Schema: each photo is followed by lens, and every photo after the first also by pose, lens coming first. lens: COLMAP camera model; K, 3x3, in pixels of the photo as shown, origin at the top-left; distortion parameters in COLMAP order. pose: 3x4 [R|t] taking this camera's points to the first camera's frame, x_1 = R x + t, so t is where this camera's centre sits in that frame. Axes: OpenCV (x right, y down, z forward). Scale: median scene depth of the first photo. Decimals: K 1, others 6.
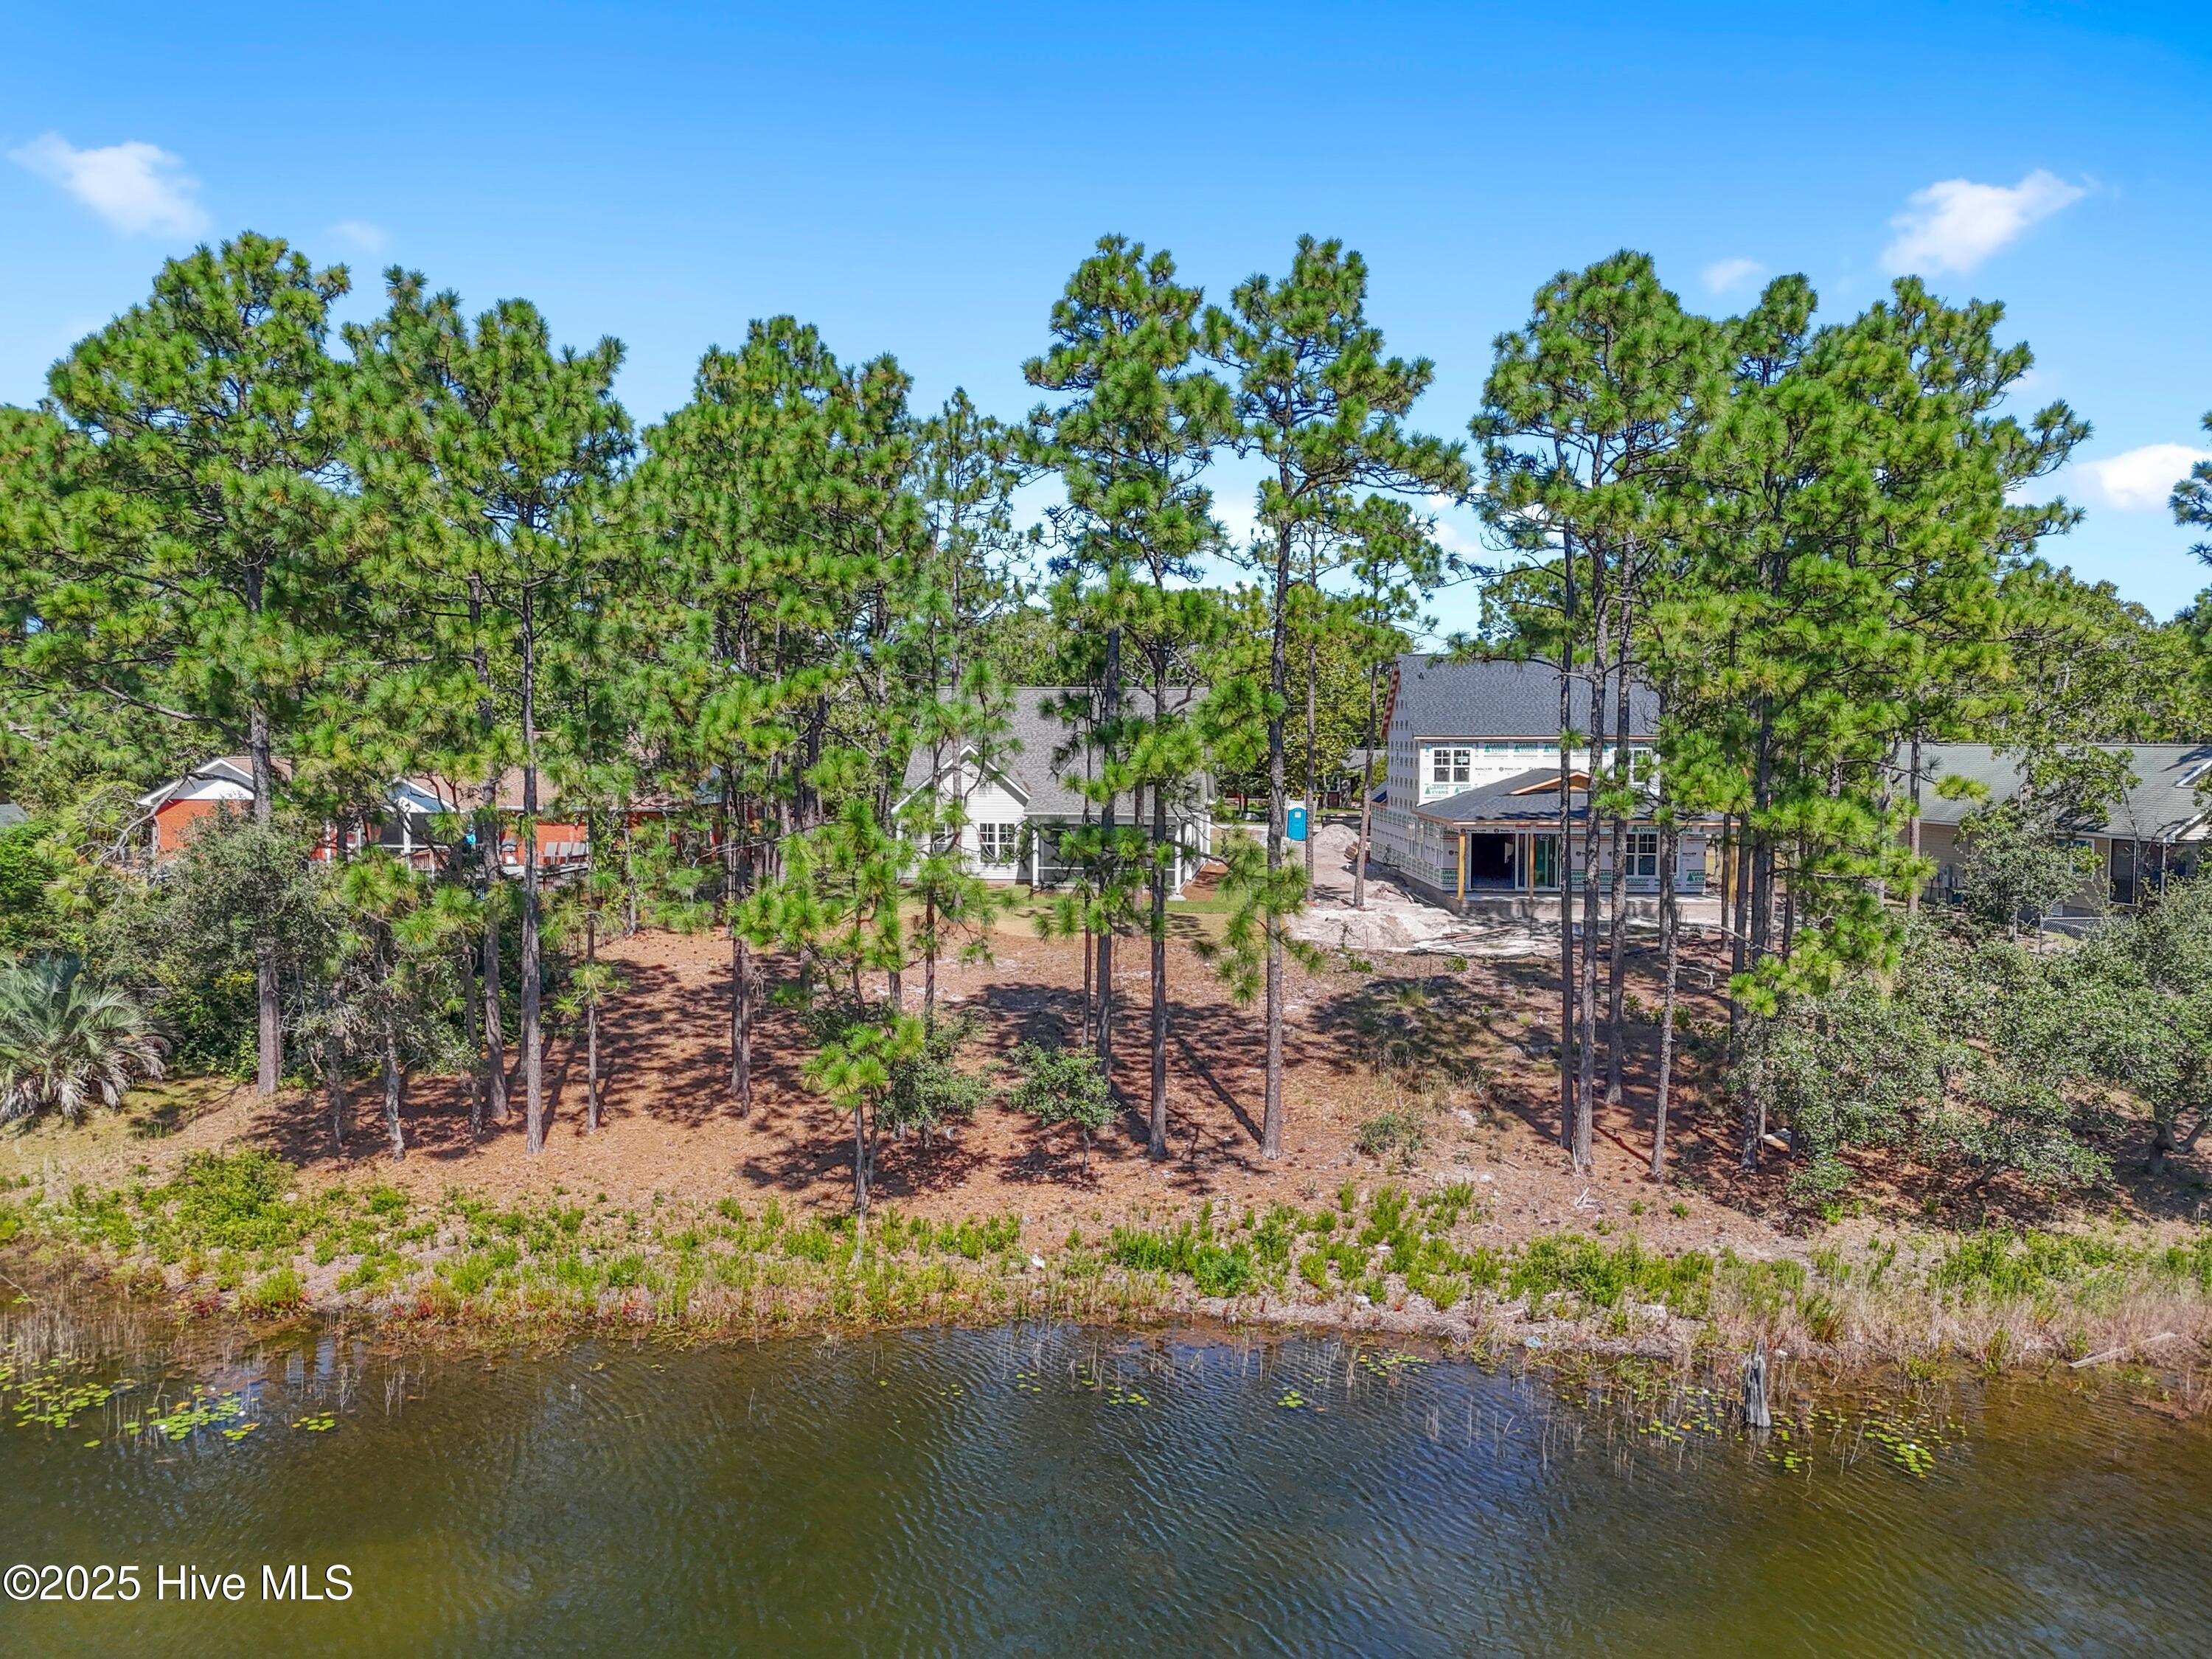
lens RADIAL K [[1567.7, 0, 1106.0], [0, 1567.7, 829.5], [0, 0, 1]] dist [0.018341, 0.000258]
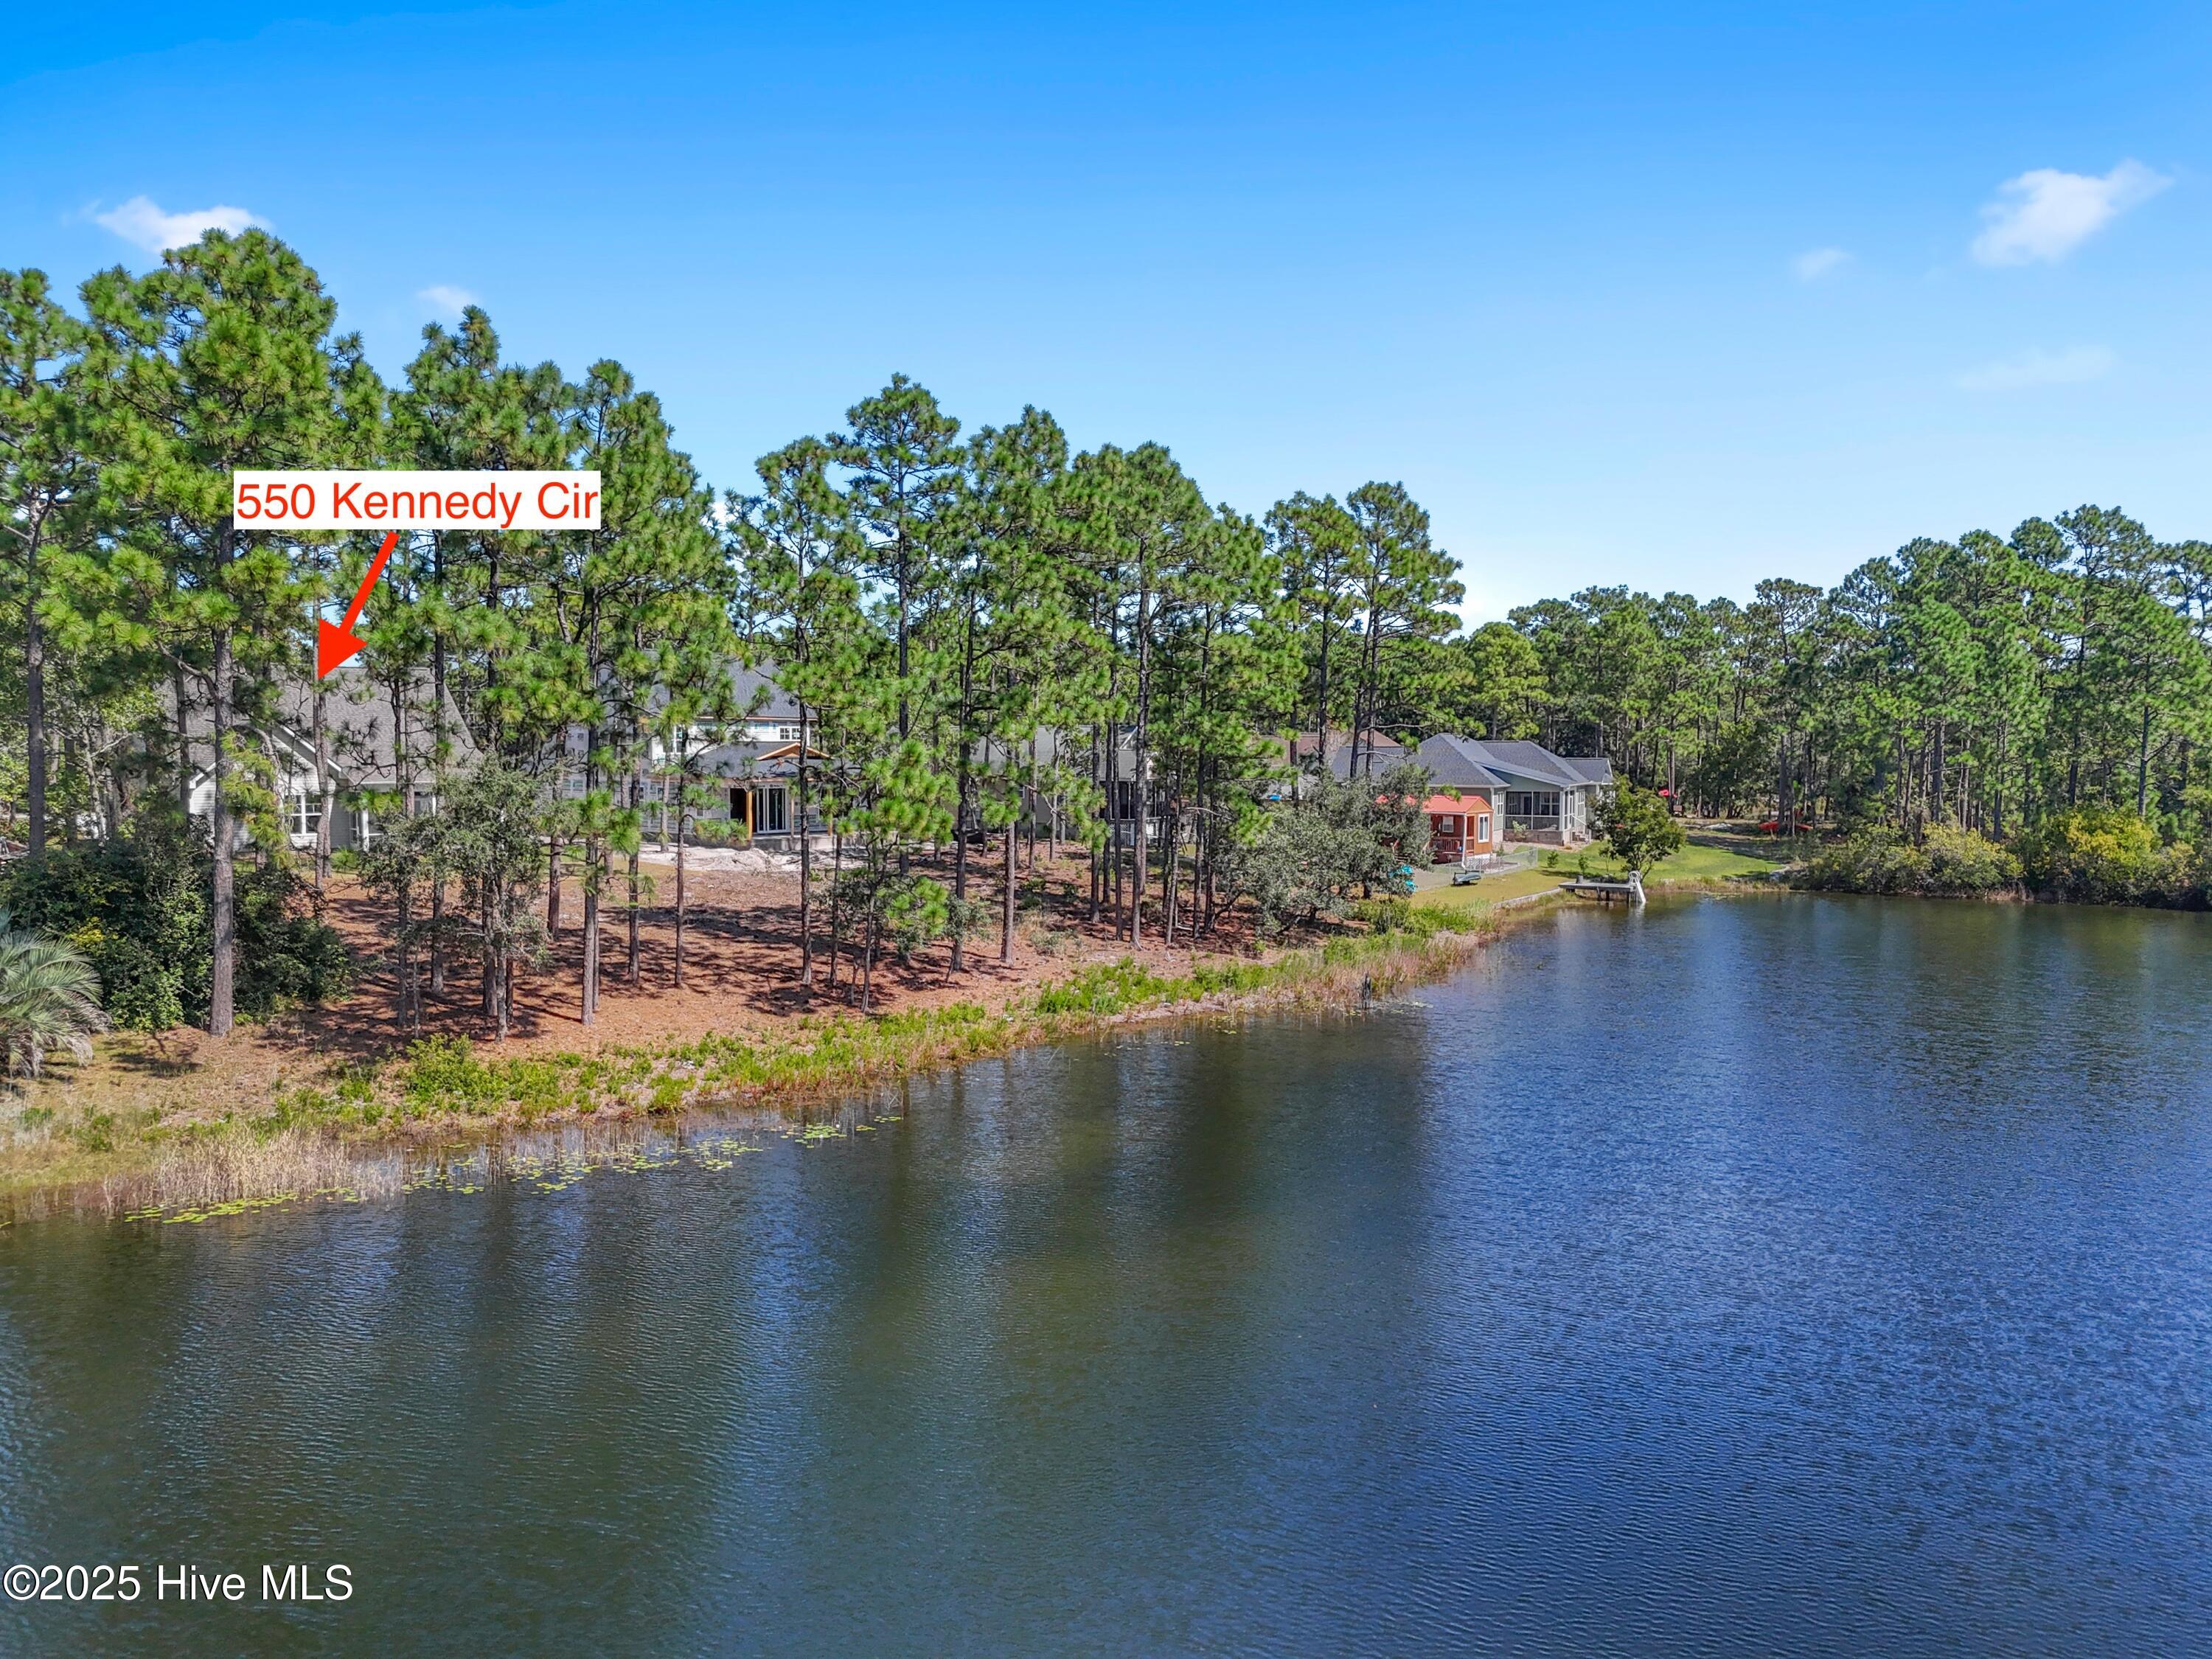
lens RADIAL K [[1567.7, 0, 1106.0], [0, 1567.7, 829.5], [0, 0, 1]] dist [0.018341, 0.000258]
pose [[0.668937, -0.043878, 0.742023, -1.029594], [0.037521, 0.998977, 0.025247, 0.032593], [-0.742372, 0.010953, 0.669899, -0.161519]]
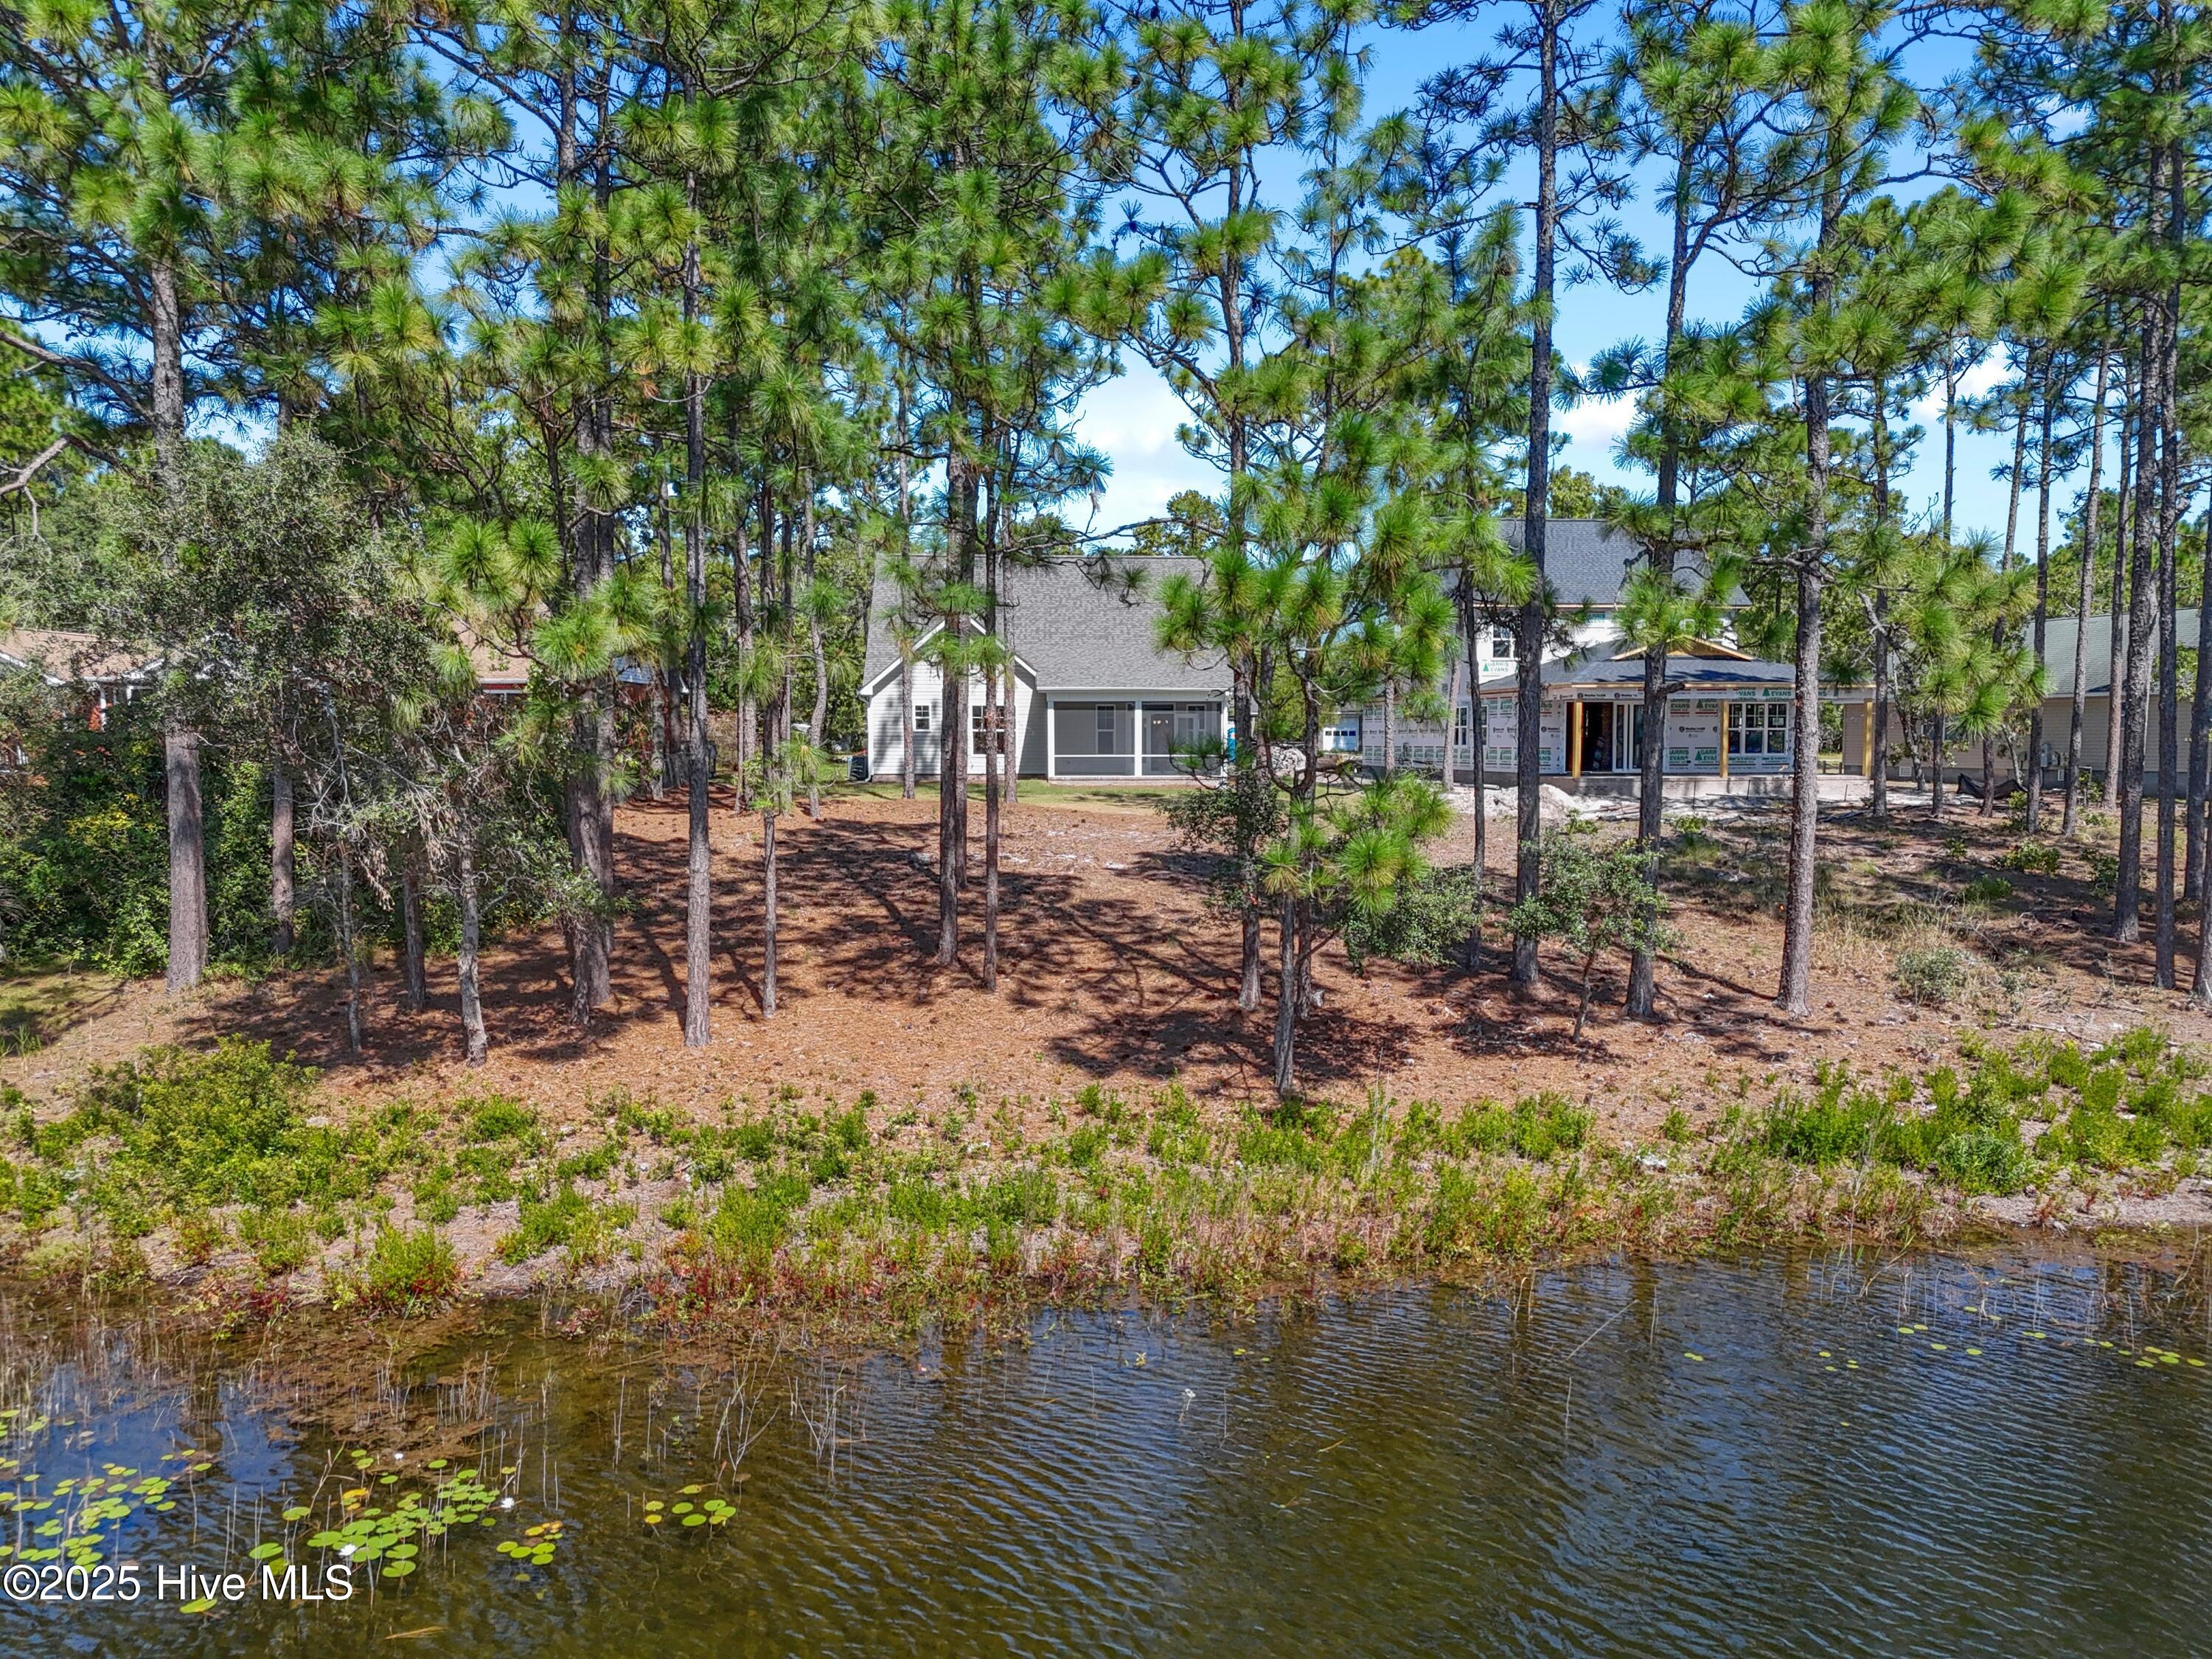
lens RADIAL K [[1607.0, 0, 1106.0], [0, 1607.0, 829.5], [0, 0, 1]] dist [0.046168, 0.000061]
pose [[0.988859, -0.014793, 0.148116, -0.300976], [0.013137, 0.999840, 0.012155, 0.115185], [-0.148272, -0.010073, 0.988895, 0.343653]]
